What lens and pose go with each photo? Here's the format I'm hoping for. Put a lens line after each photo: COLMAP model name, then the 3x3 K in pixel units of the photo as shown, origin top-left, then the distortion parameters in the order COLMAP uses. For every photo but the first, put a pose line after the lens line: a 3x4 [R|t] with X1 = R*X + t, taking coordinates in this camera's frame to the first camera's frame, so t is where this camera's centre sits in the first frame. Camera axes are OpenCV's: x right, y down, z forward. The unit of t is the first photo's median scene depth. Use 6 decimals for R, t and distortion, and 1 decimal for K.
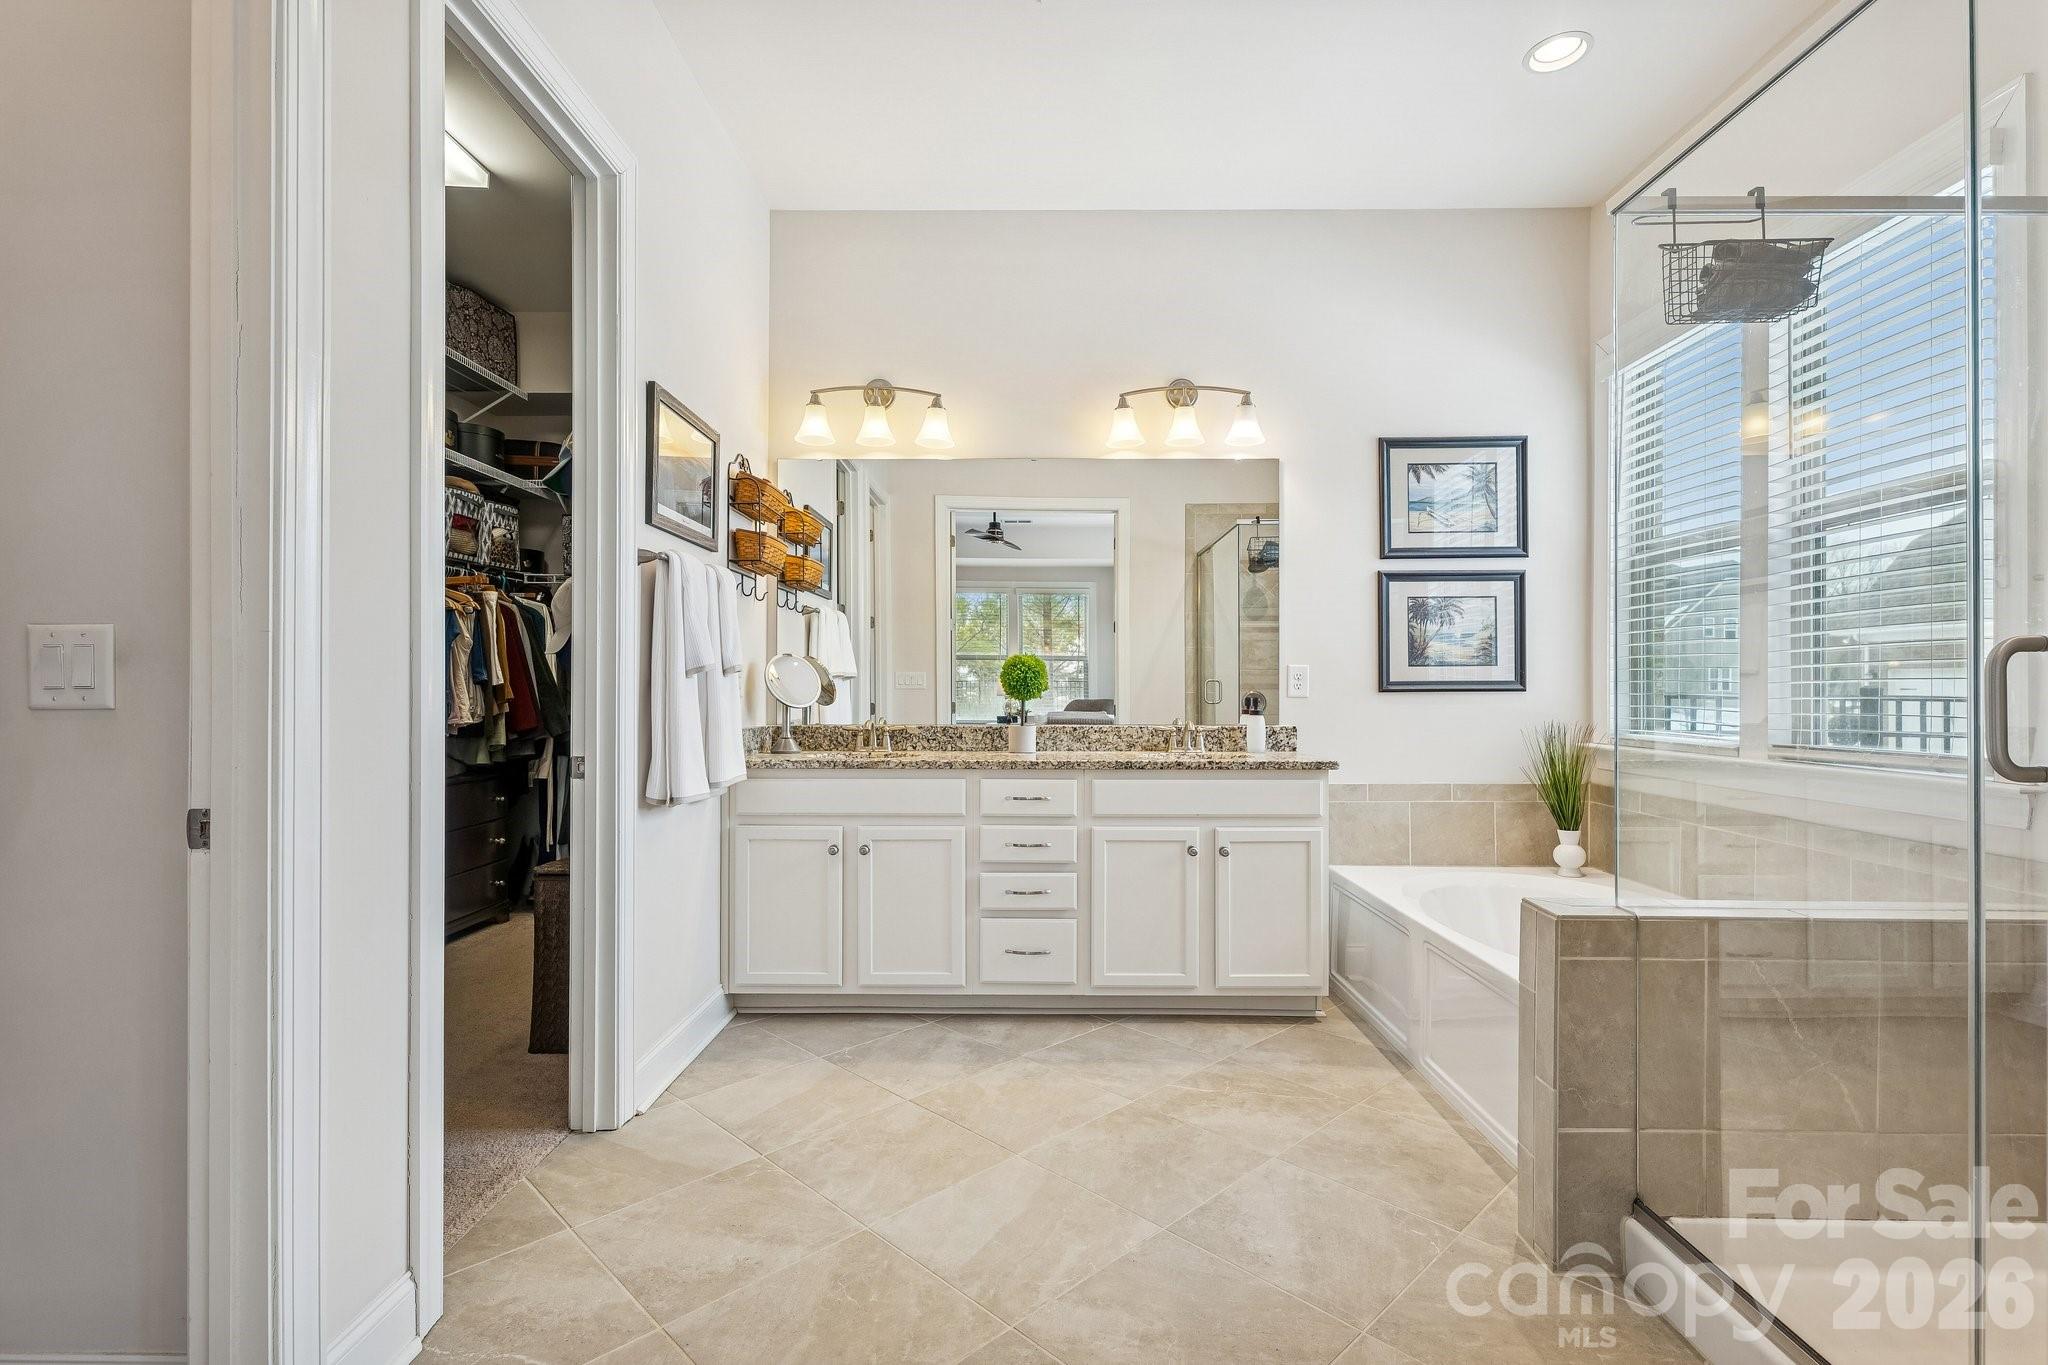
lens RADIAL K [[958.9, 0, 1030.5], [0, 958.9, 685.0], [0, 0, 1]] dist [0.000798, 0.000548]
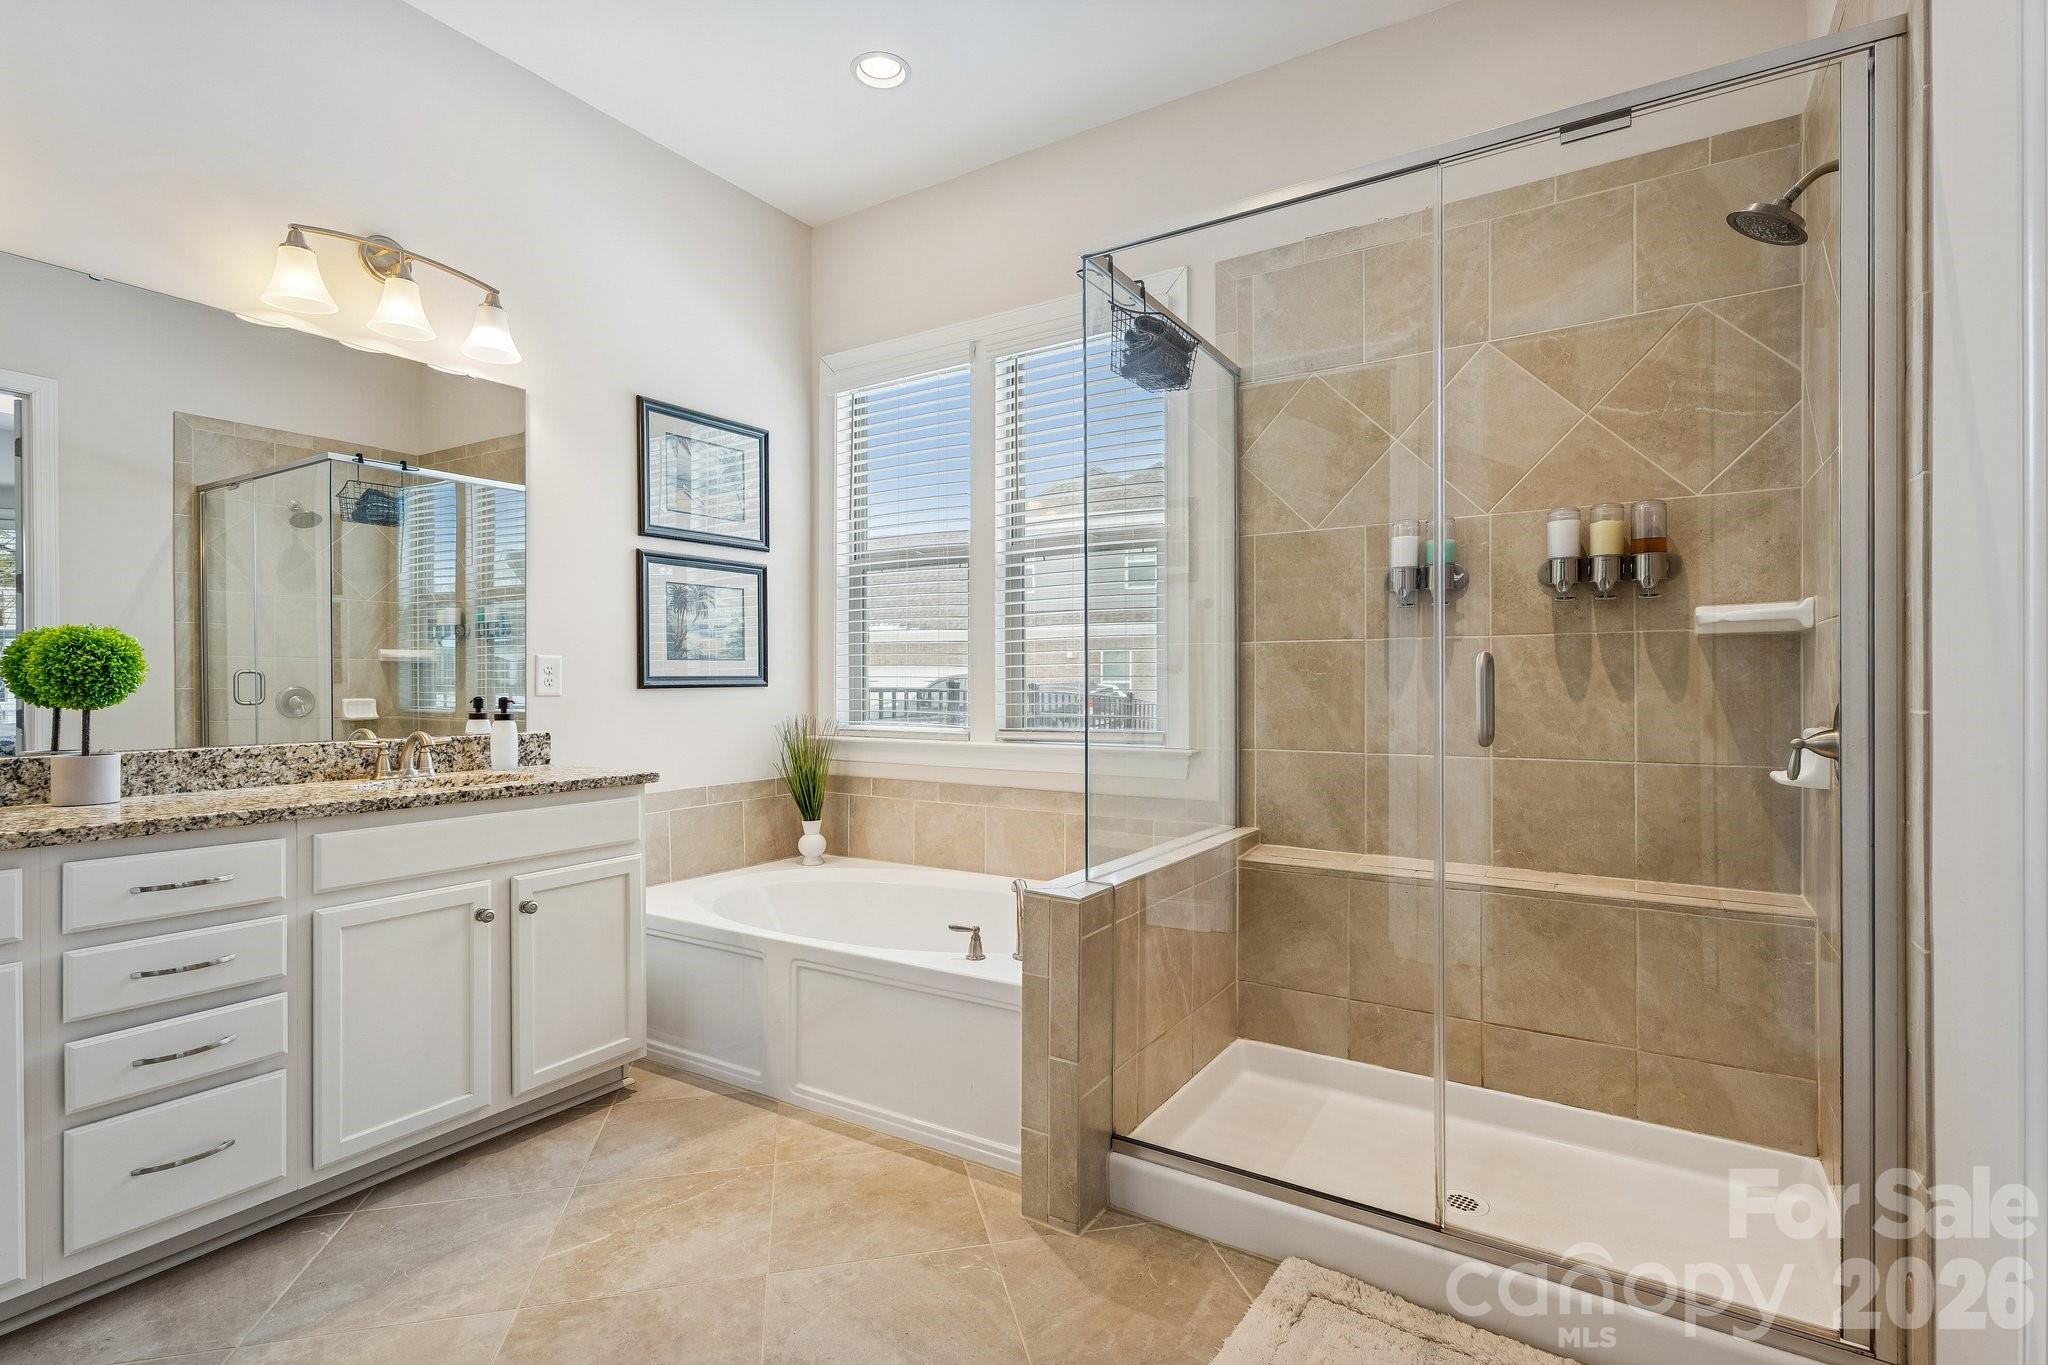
lens RADIAL K [[958.9, 0, 1031.2], [0, 958.9, 681.3], [0, 0, 1]] dist [0.000798, 0.000548]
pose [[0.518075, -0.001486, 0.855334, -0.198686], [-0.000806, 0.999997, 0.002225, -0.001399], [-0.855335, -0.001842, 0.518072, 0.253062]]
